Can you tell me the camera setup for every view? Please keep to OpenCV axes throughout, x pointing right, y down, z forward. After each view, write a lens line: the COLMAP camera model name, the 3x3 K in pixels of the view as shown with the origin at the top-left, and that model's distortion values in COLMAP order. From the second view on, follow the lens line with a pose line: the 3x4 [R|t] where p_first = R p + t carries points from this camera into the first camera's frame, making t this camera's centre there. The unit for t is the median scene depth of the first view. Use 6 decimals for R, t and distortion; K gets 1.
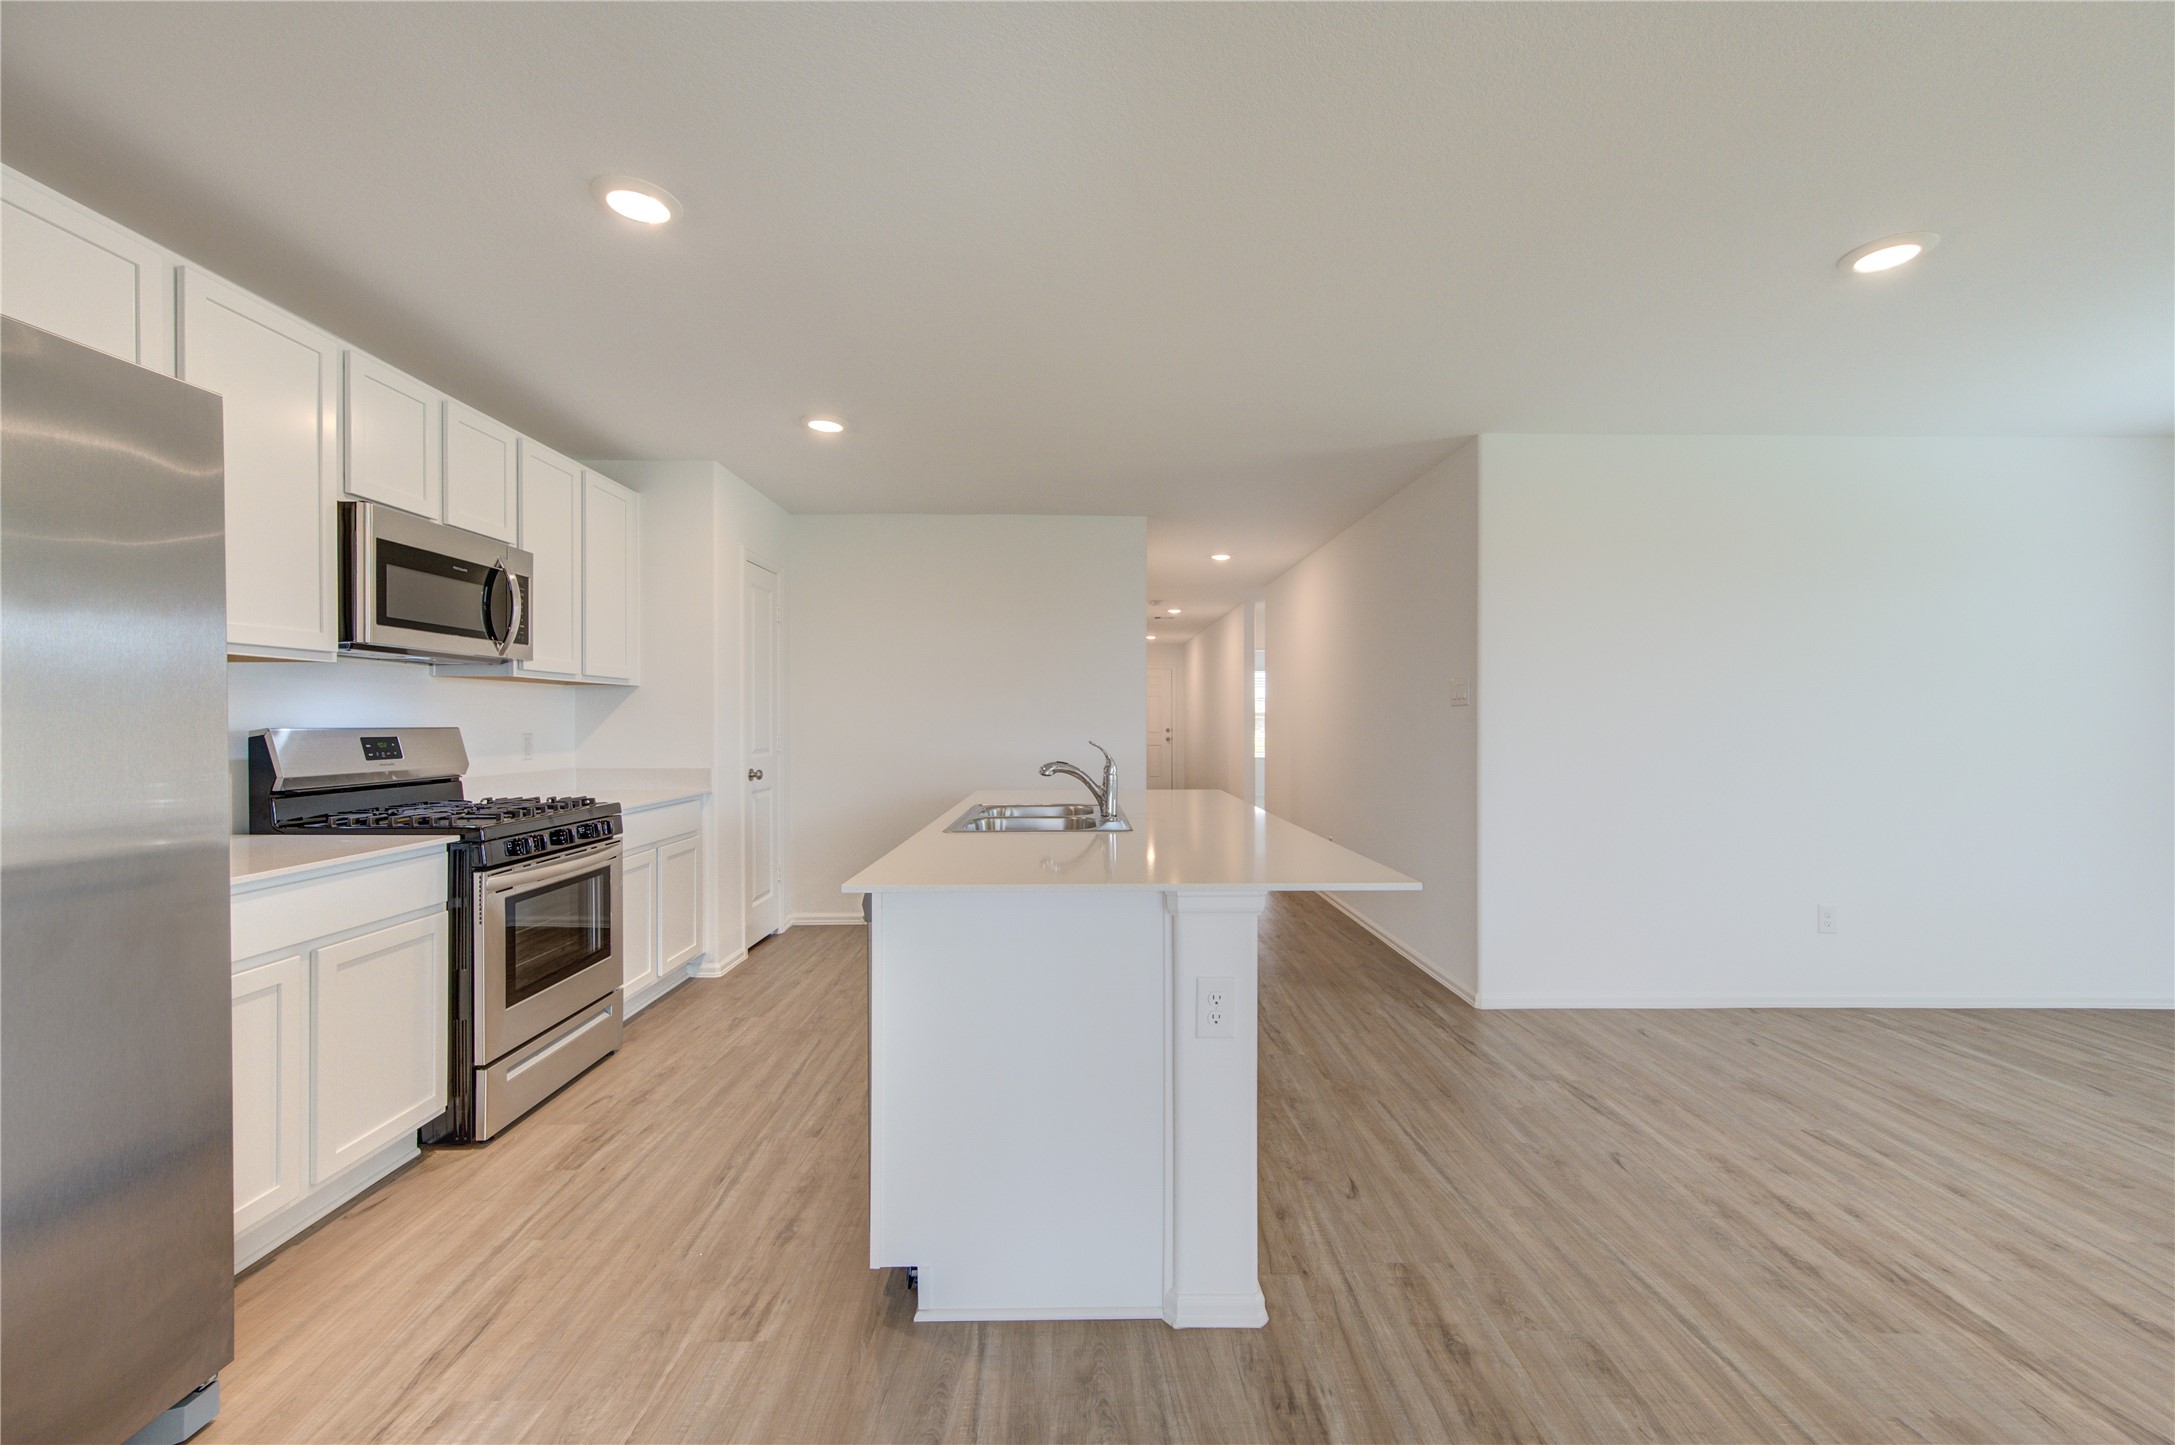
lens RADIAL K [[865.8, 0, 1087.5], [0, 865.8, 722.5], [0, 0, 1]] dist [0.008890, 0.000413]
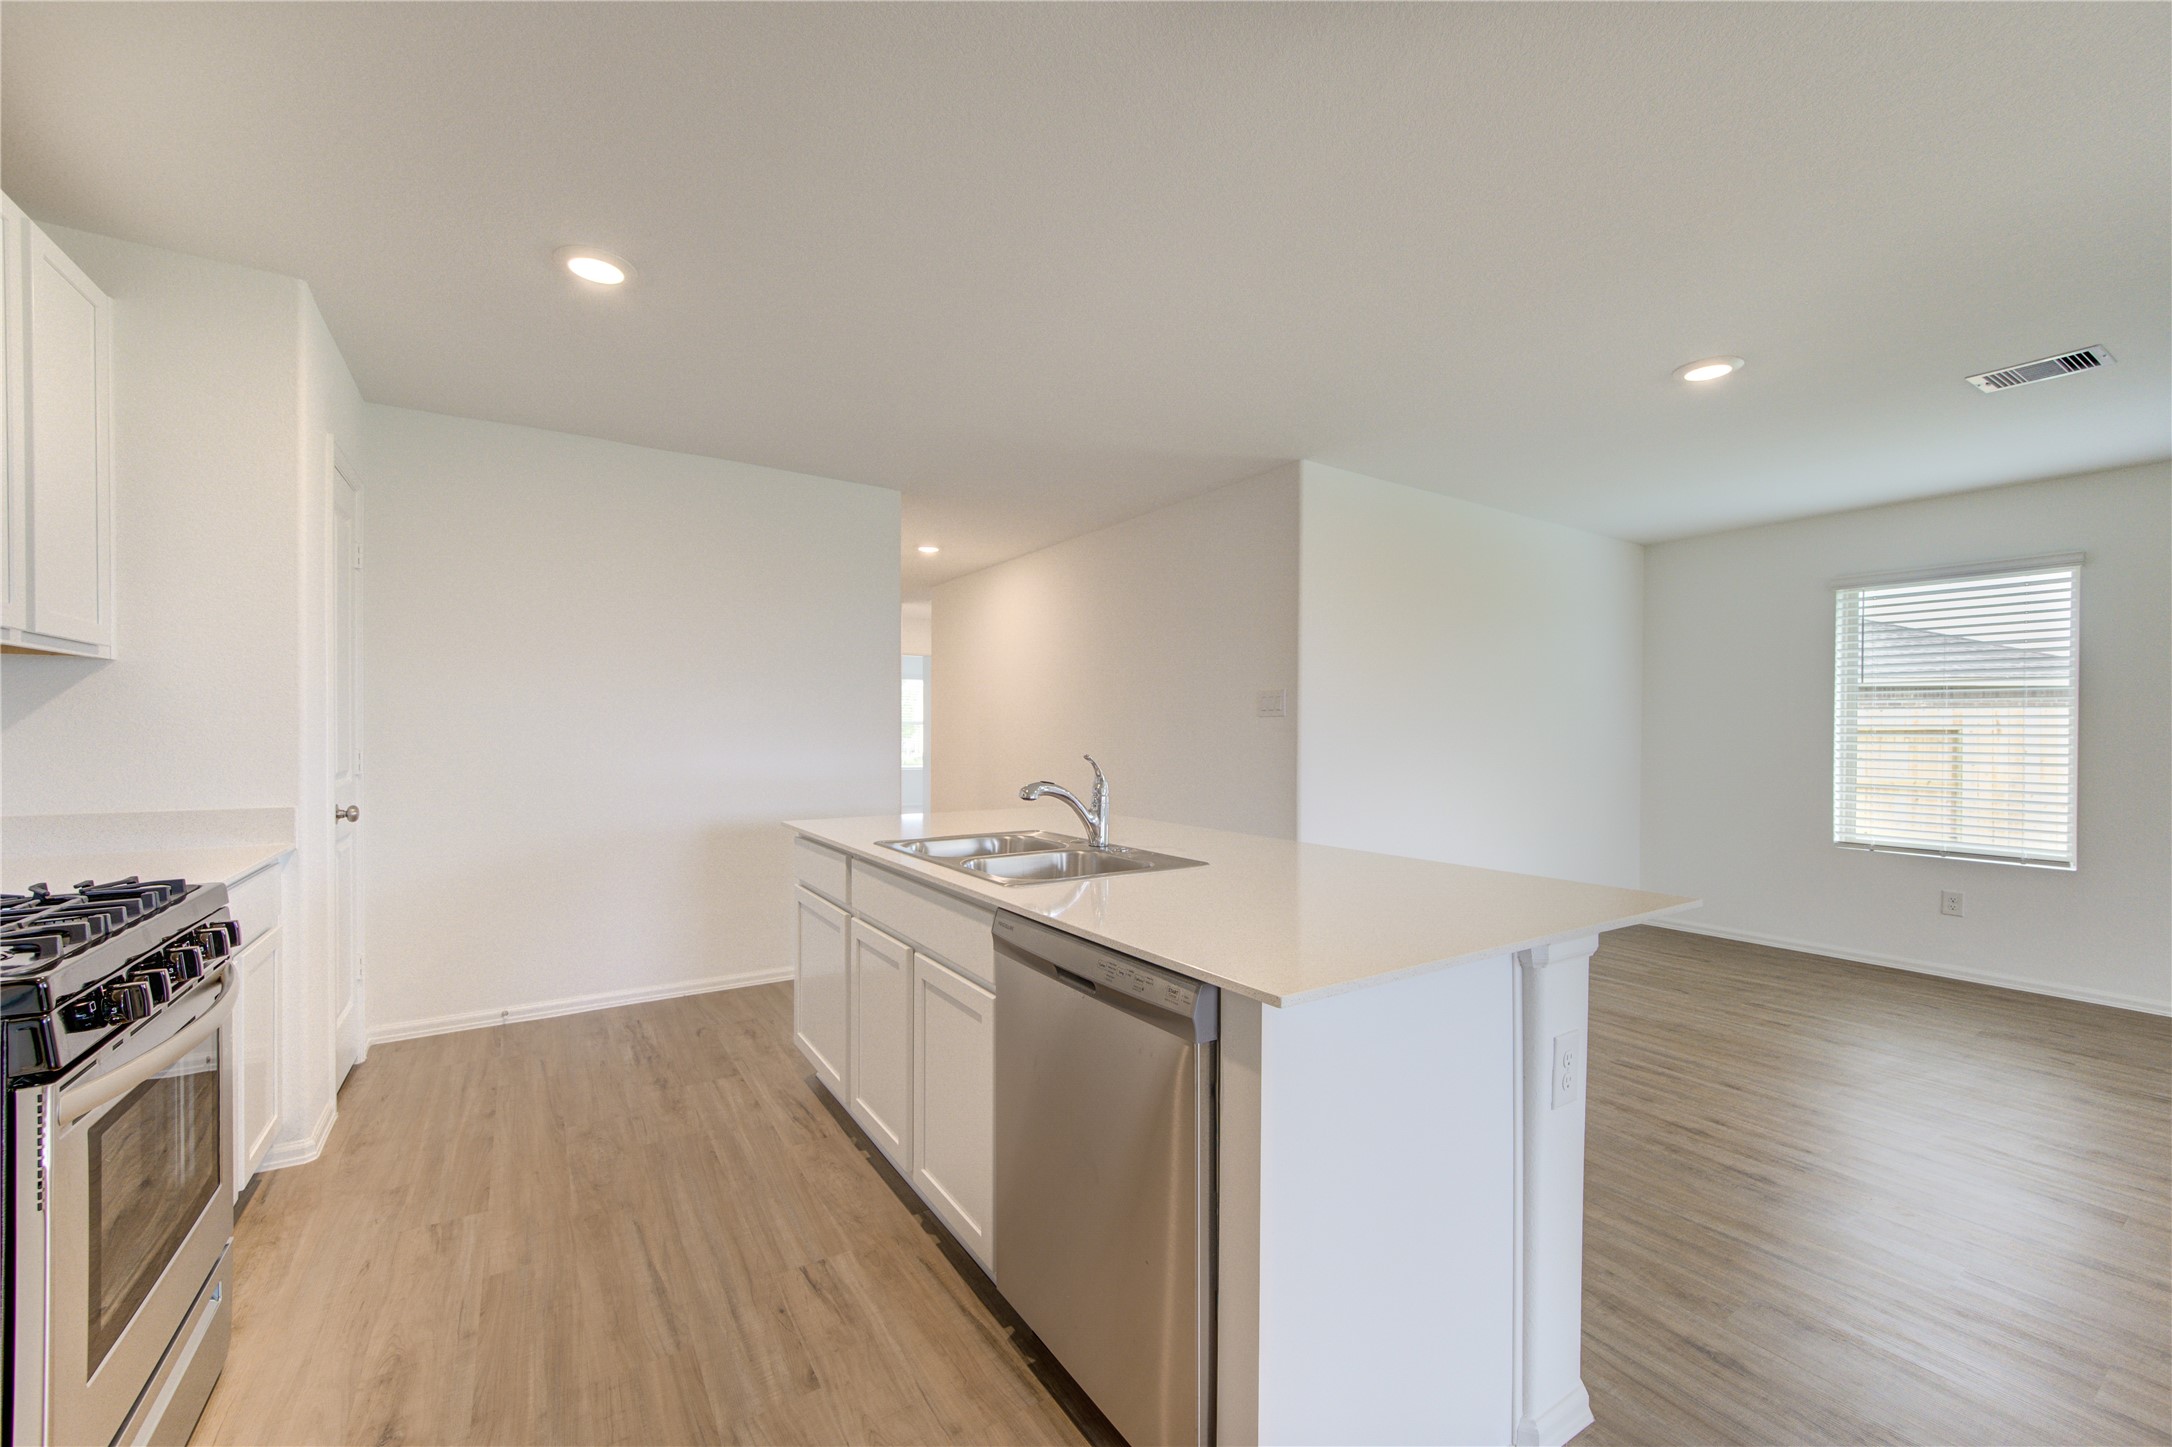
lens RADIAL K [[858.9, 0, 1086.2], [0, 858.9, 739.1], [0, 0, 1]] dist [0.006608, 0.000122]
pose [[0.845056, 0.000233, 0.534677, -0.432596], [-0.005249, 0.999955, 0.007861, -0.000046], [-0.534651, -0.009449, 0.845020, 0.332527]]
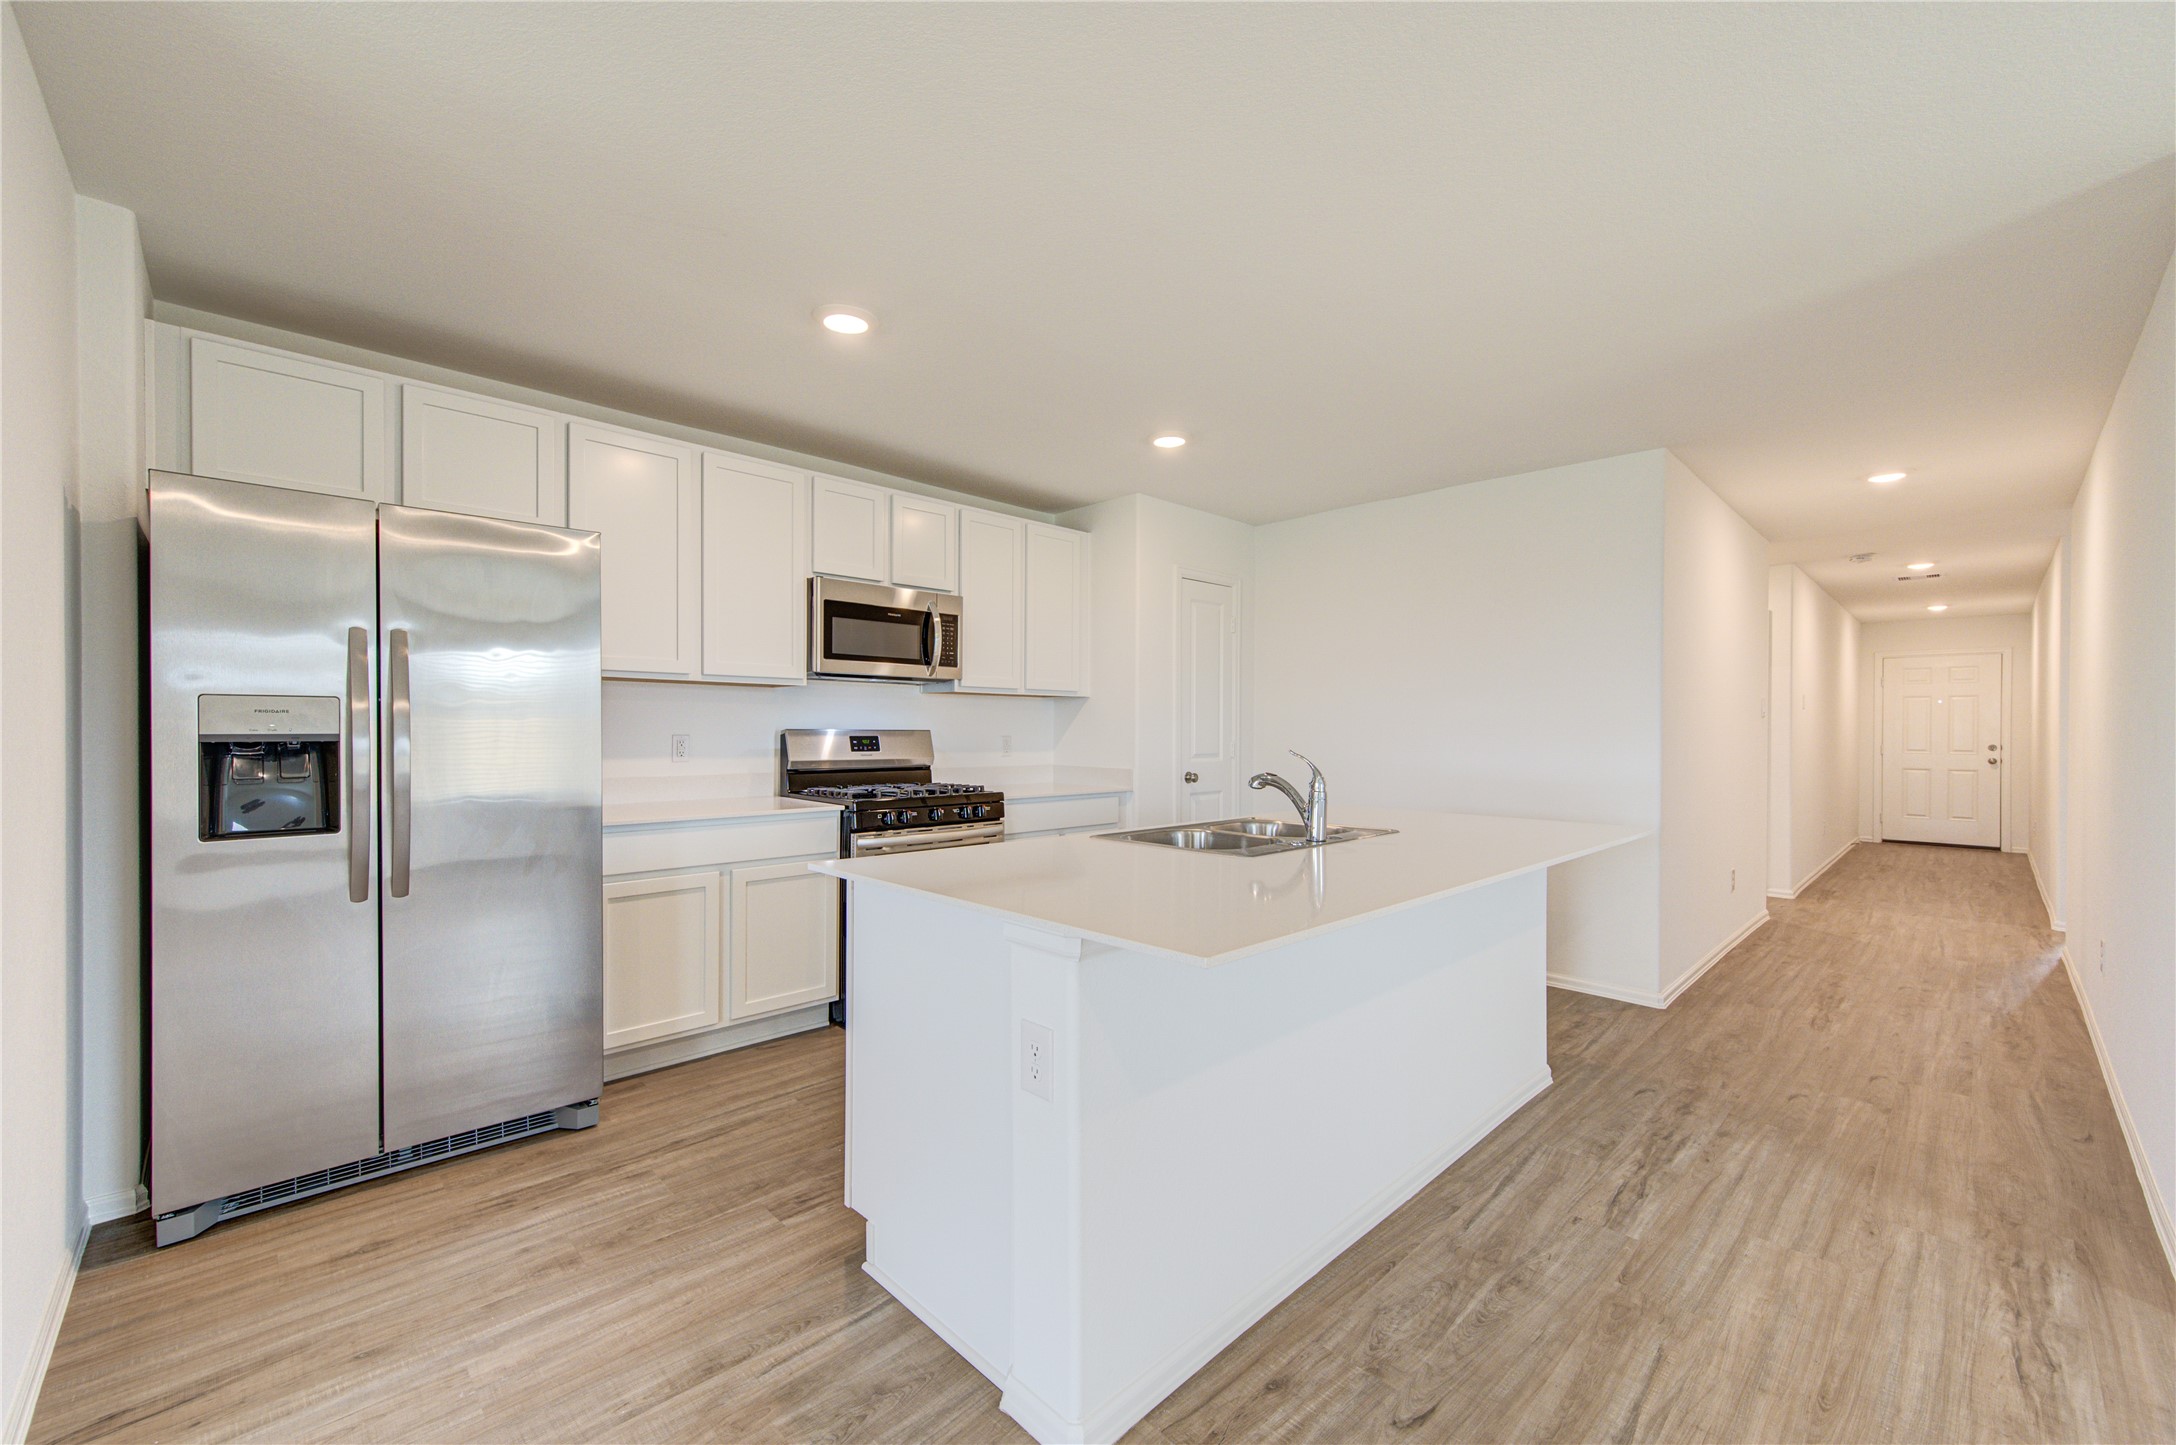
lens RADIAL K [[871.1, 0, 1090.7], [0, 871.1, 728.0], [0, 0, 1]] dist [0.008152, 0.000034]
pose [[0.690837, 0.004791, -0.722995, 0.493155], [-0.008055, 0.999967, -0.001071, 0.002126], [0.722966, 0.006563, 0.690852, 0.272109]]
